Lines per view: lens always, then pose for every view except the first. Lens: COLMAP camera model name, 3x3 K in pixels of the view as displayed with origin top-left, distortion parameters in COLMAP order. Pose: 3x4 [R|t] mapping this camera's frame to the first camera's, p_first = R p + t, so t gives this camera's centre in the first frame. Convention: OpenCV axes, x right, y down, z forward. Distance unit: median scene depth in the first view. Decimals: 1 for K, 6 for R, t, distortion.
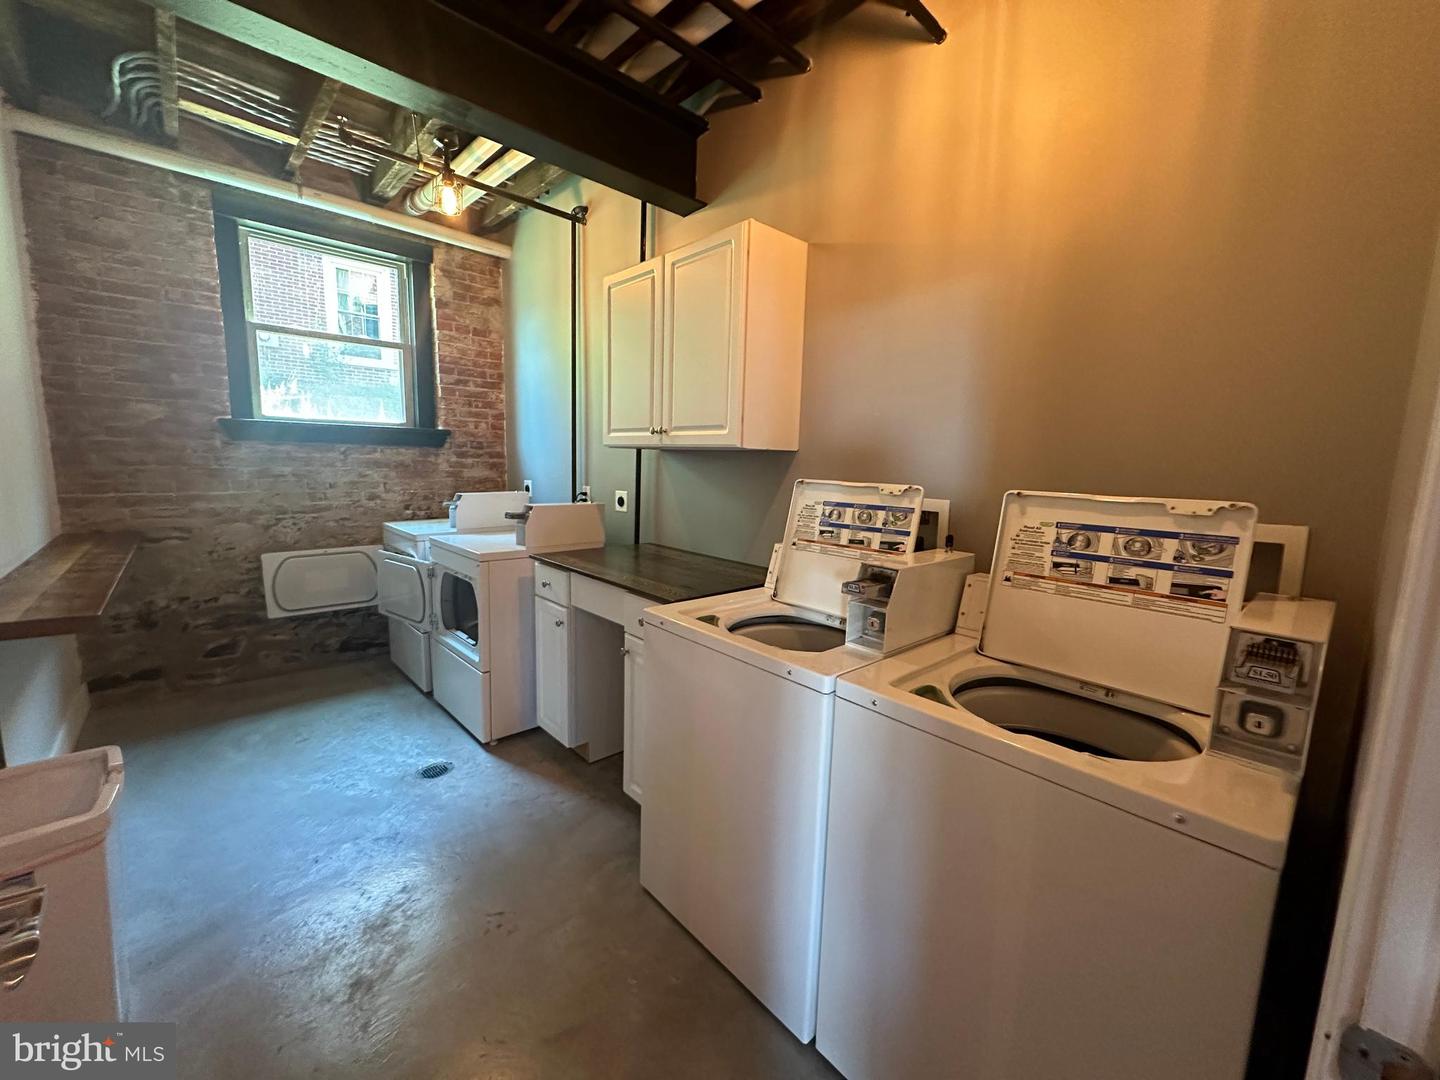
lens RADIAL K [[572.7, 0, 719.5], [0, 572.7, 538.7], [0, 0, 1]] dist [-0.002561, 0.000317]
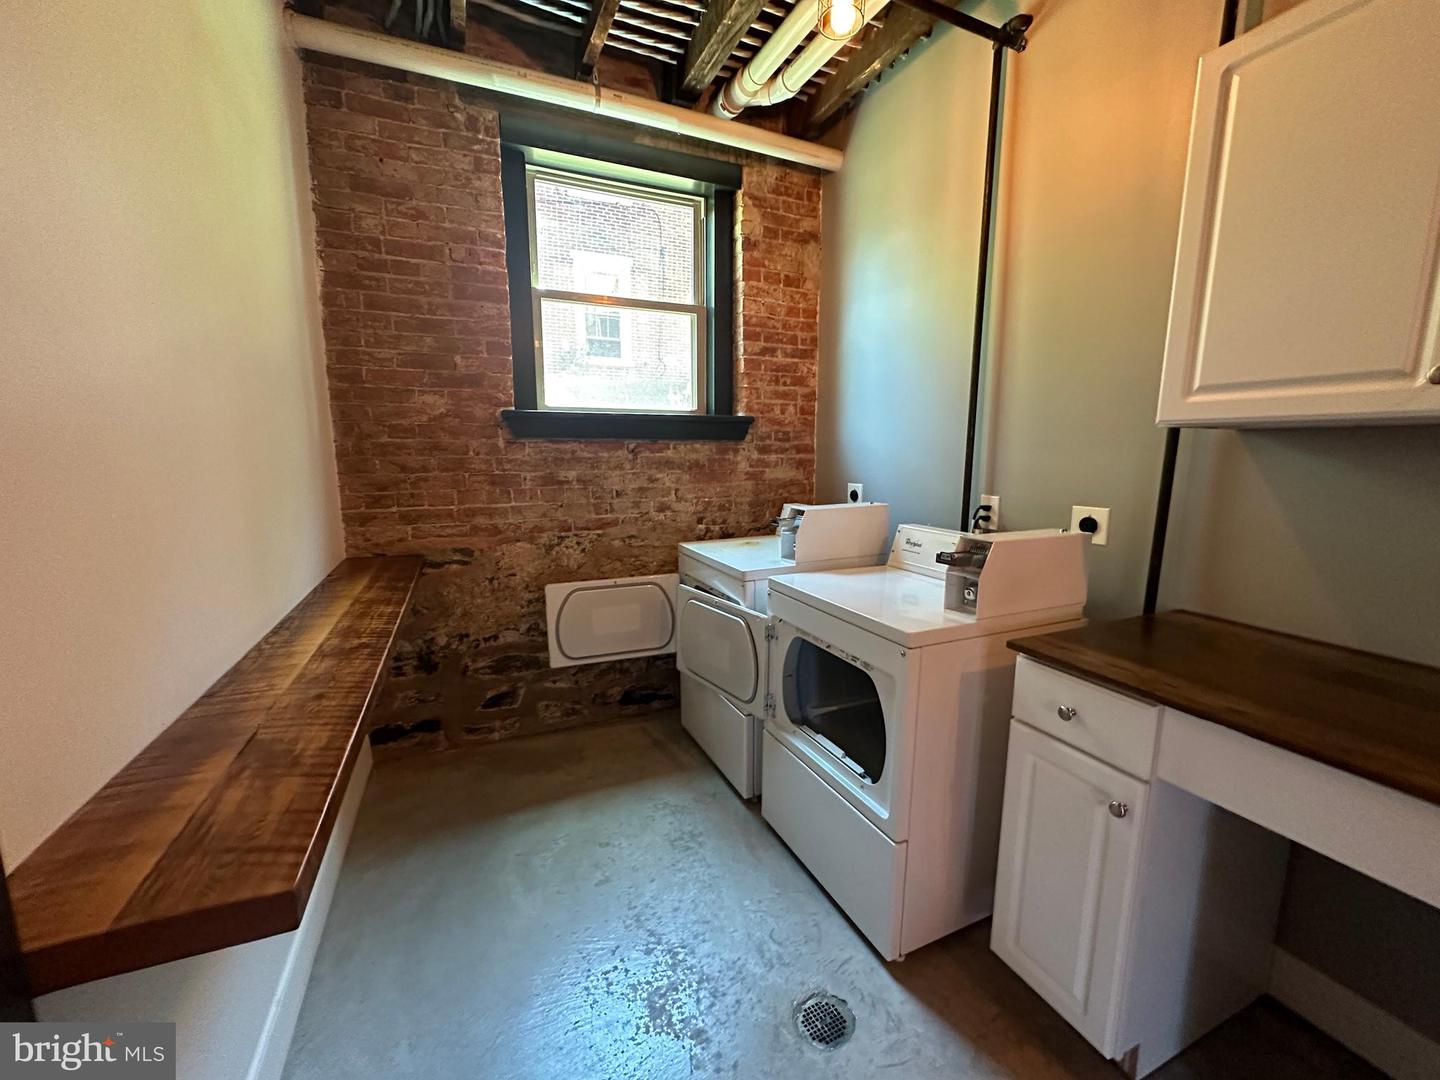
lens RADIAL K [[572.7, 0, 719.5], [0, 572.7, 538.7], [0, 0, 1]] dist [-0.002561, 0.000317]
pose [[0.945647, 0.025211, -0.324217, -0.325407], [-0.020295, 0.999622, 0.018533, -0.053954], [0.324561, -0.010946, 0.945801, 0.341653]]
